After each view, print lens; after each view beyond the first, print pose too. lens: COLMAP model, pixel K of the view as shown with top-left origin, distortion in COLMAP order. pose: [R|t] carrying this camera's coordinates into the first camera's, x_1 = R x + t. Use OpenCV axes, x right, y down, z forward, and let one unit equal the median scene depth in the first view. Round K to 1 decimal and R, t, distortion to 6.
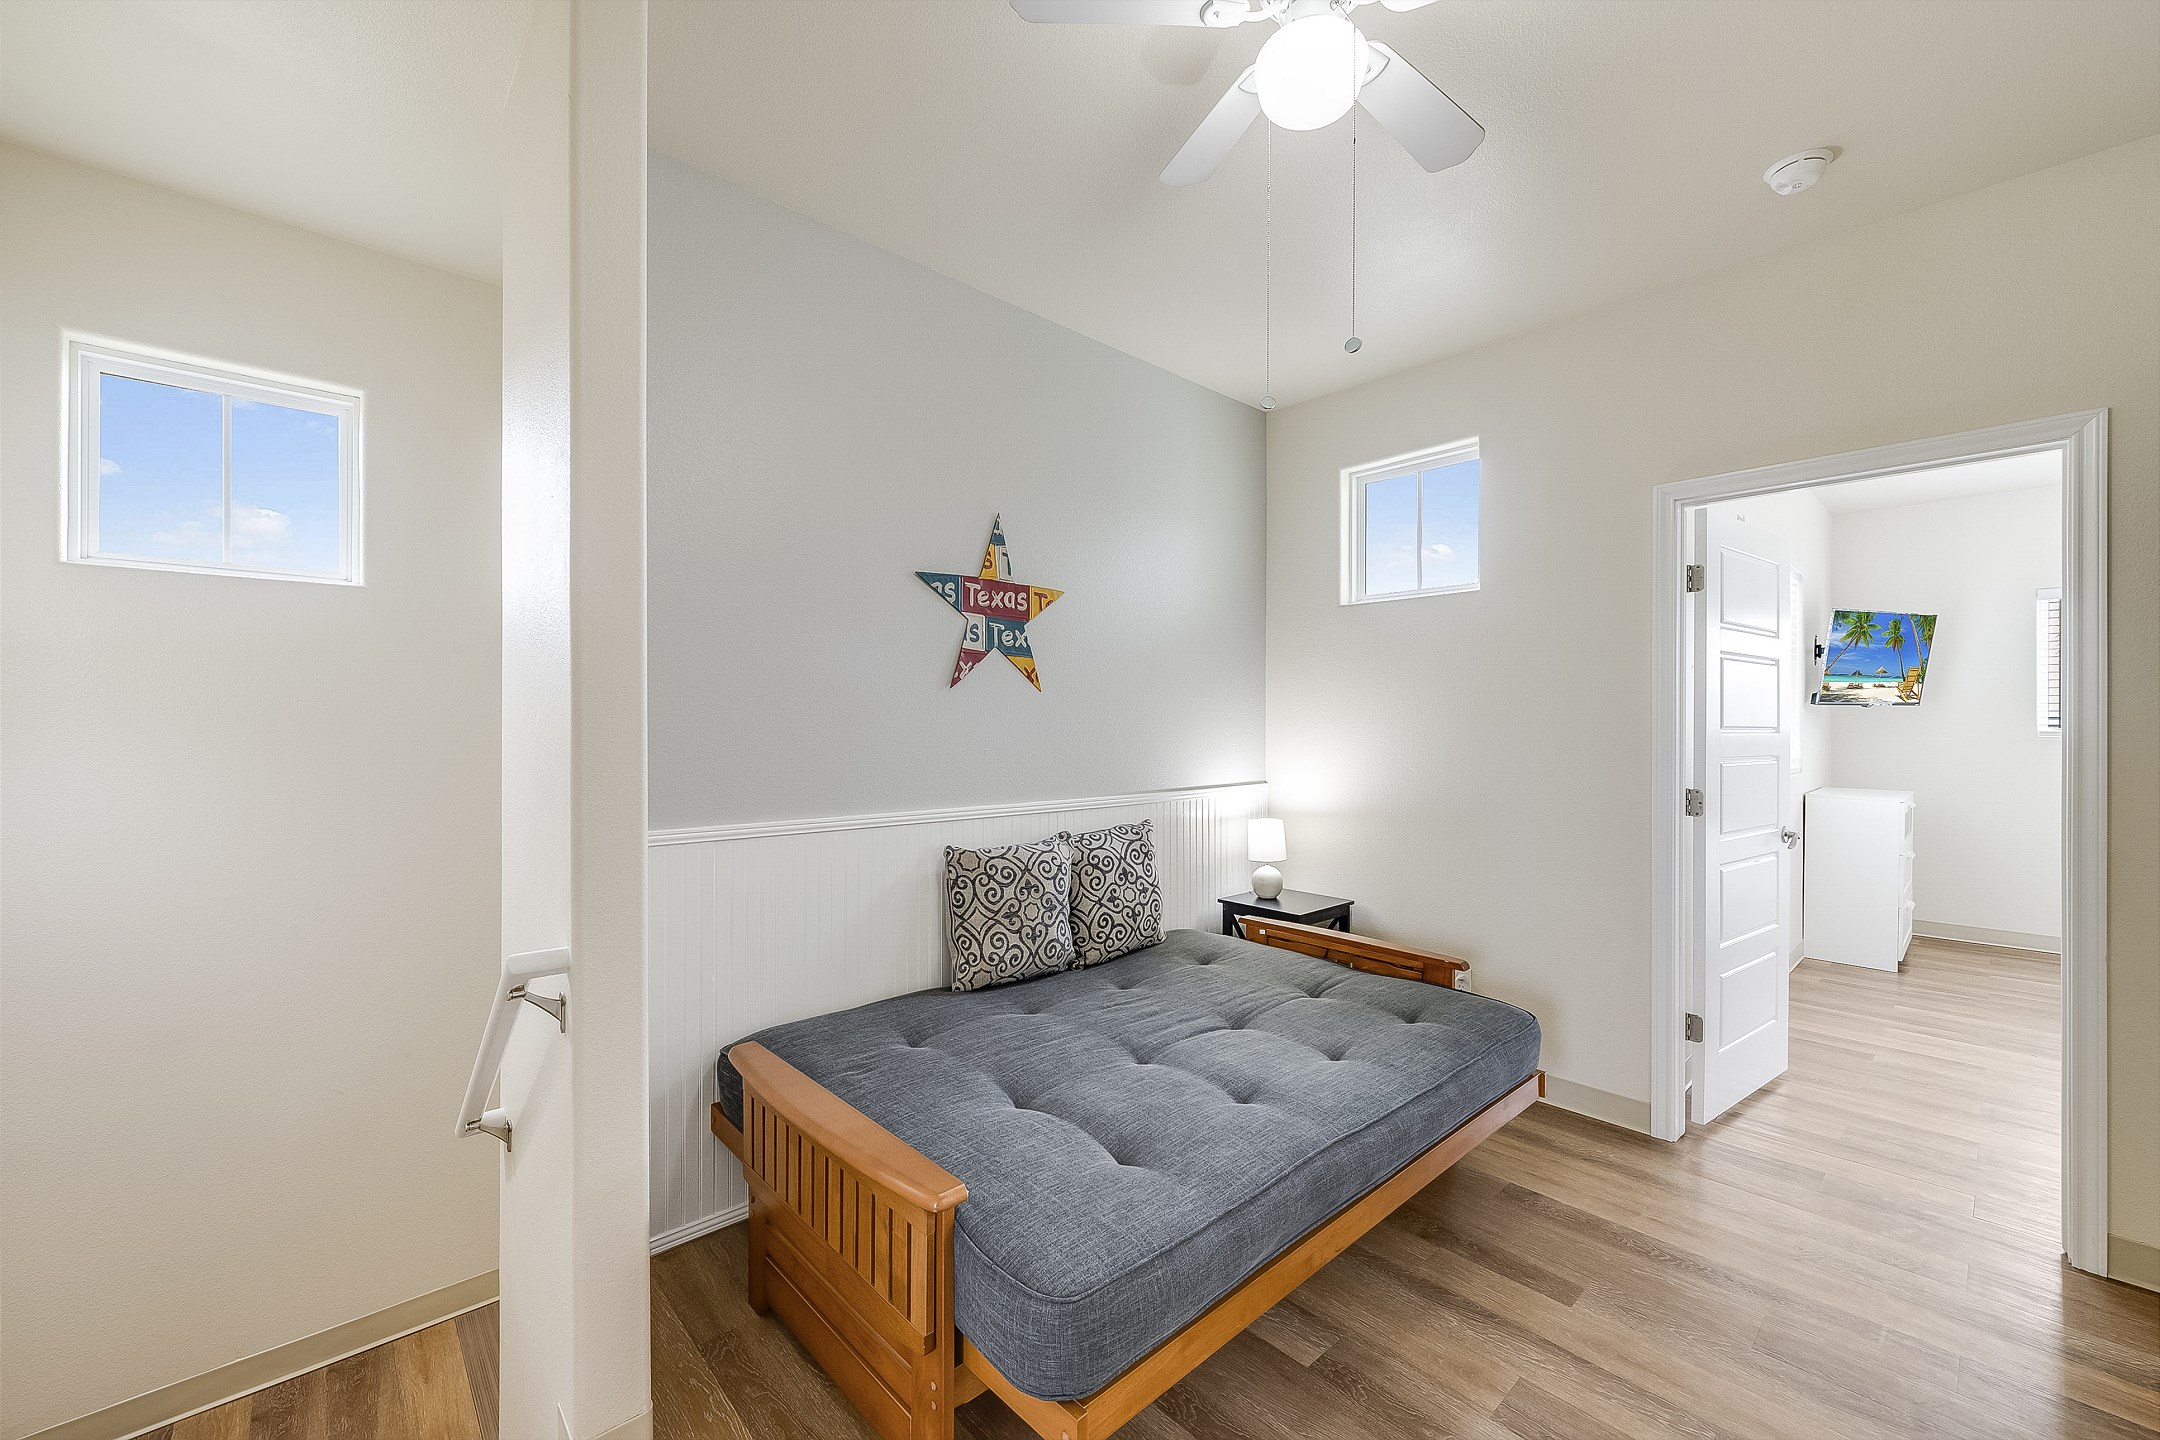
lens RADIAL K [[859.7, 0, 1080.0], [0, 859.7, 720.0], [0, 0, 1]] dist [-0.001945, -0.000412]
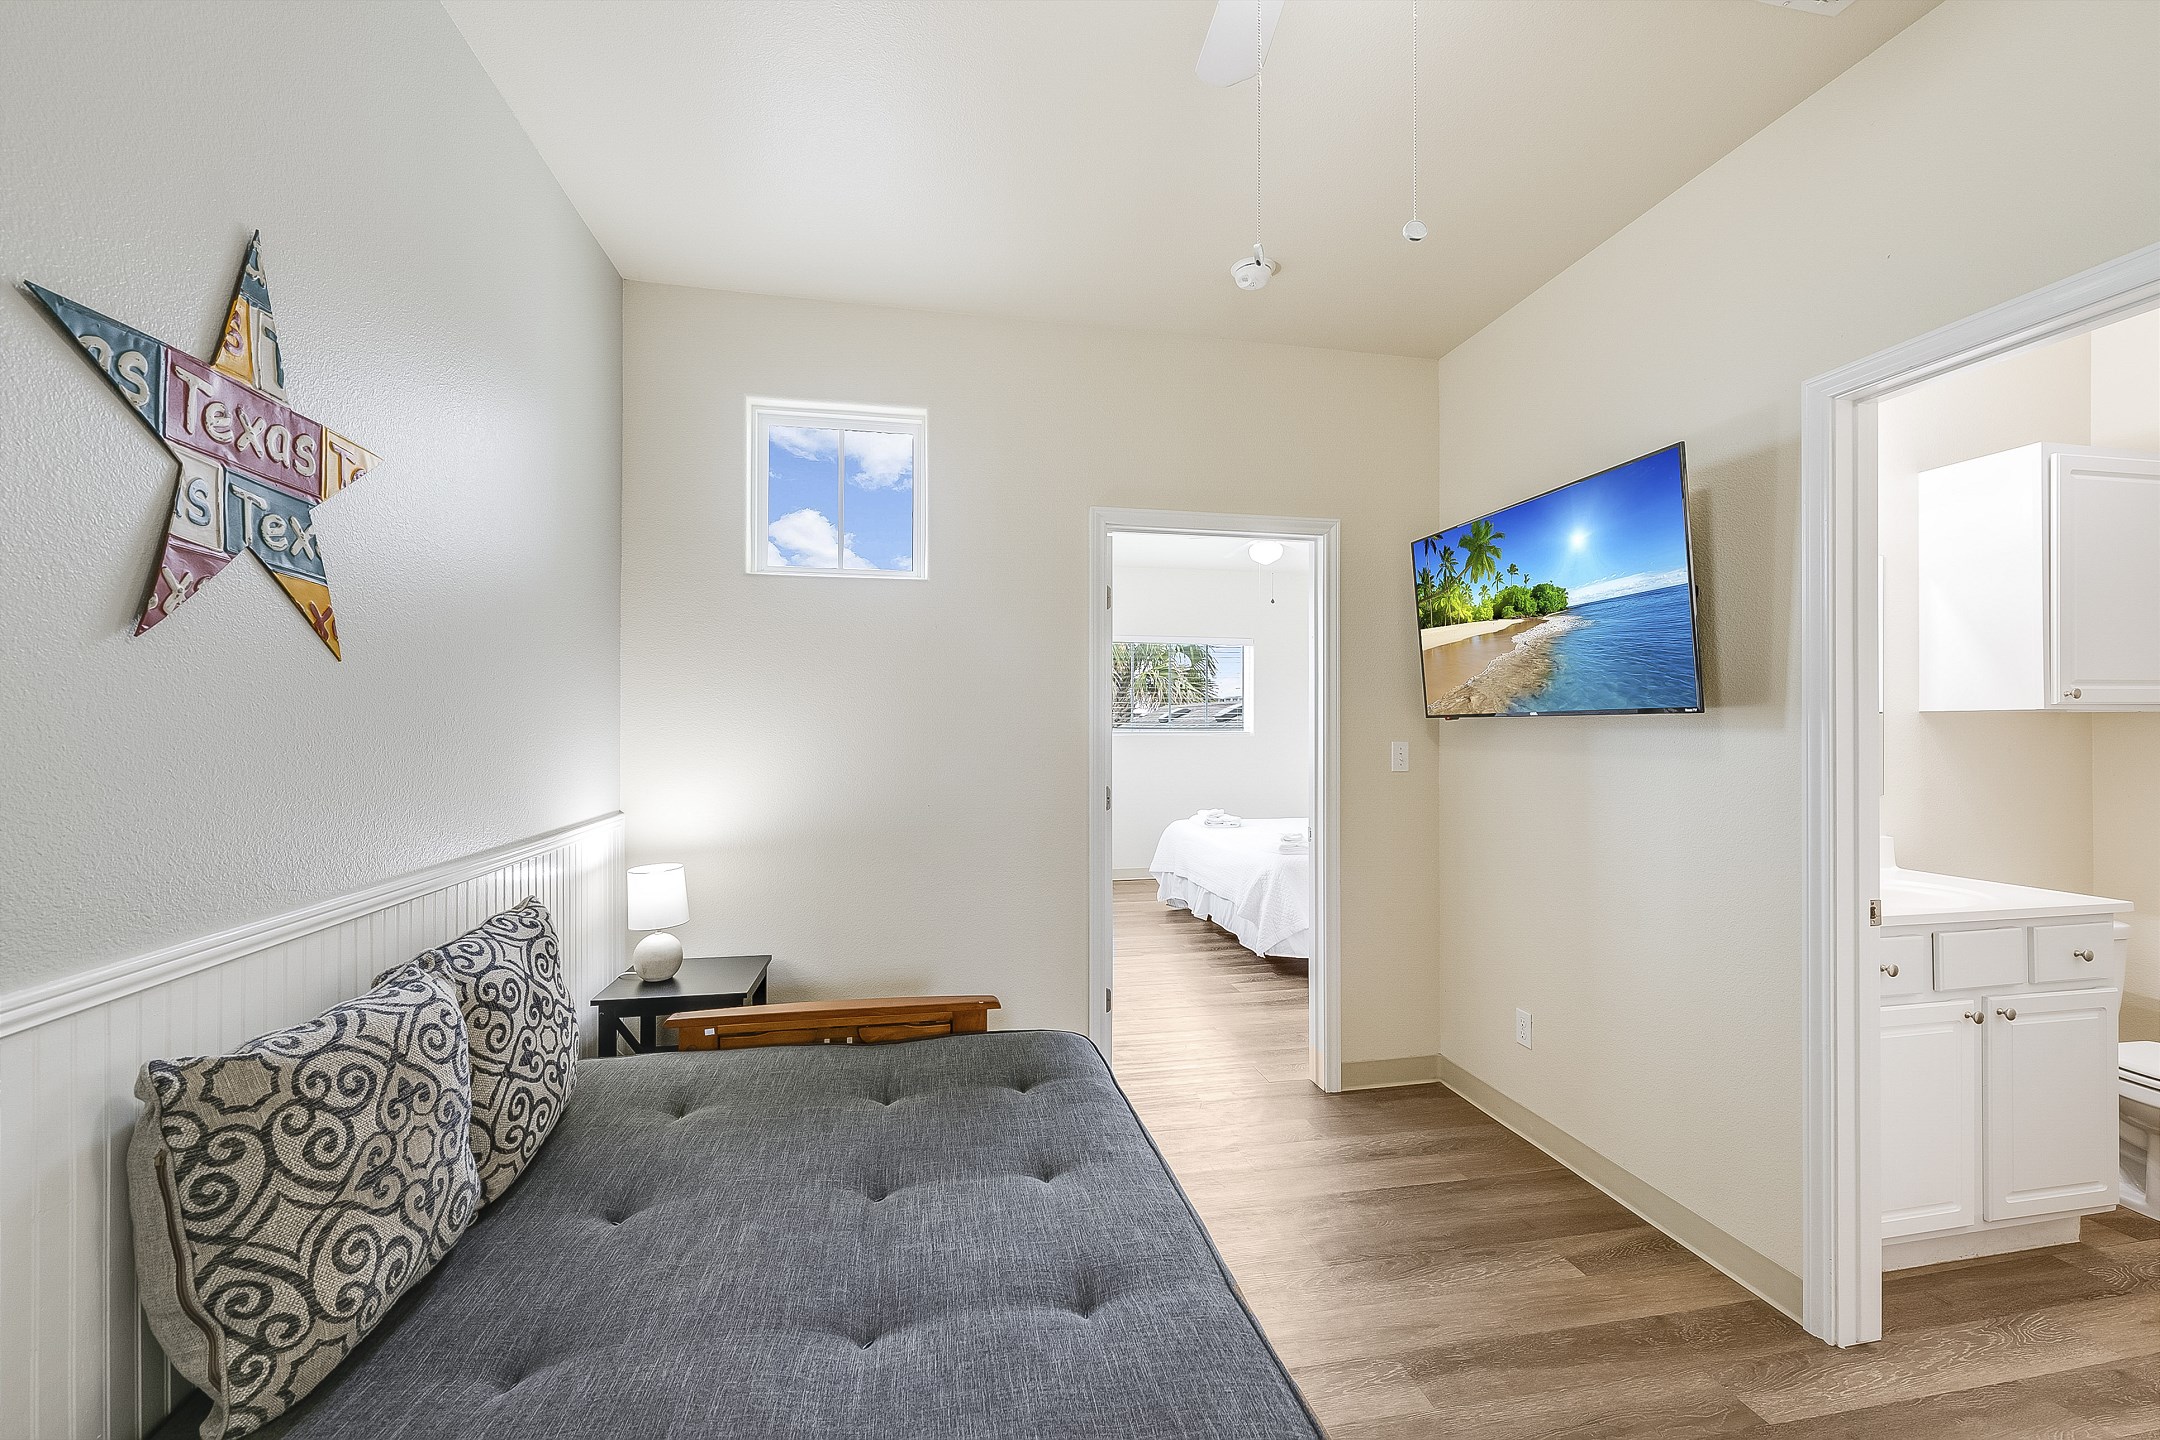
lens RADIAL K [[859.7, 0, 1080.0], [0, 859.7, 720.0], [0, 0, 1]] dist [-0.001945, -0.000412]
pose [[0.514331, 0.004954, 0.857578, -0.265136], [-0.004862, 0.999984, -0.002861, -0.001662], [-0.857578, -0.002698, 0.514347, 0.470388]]
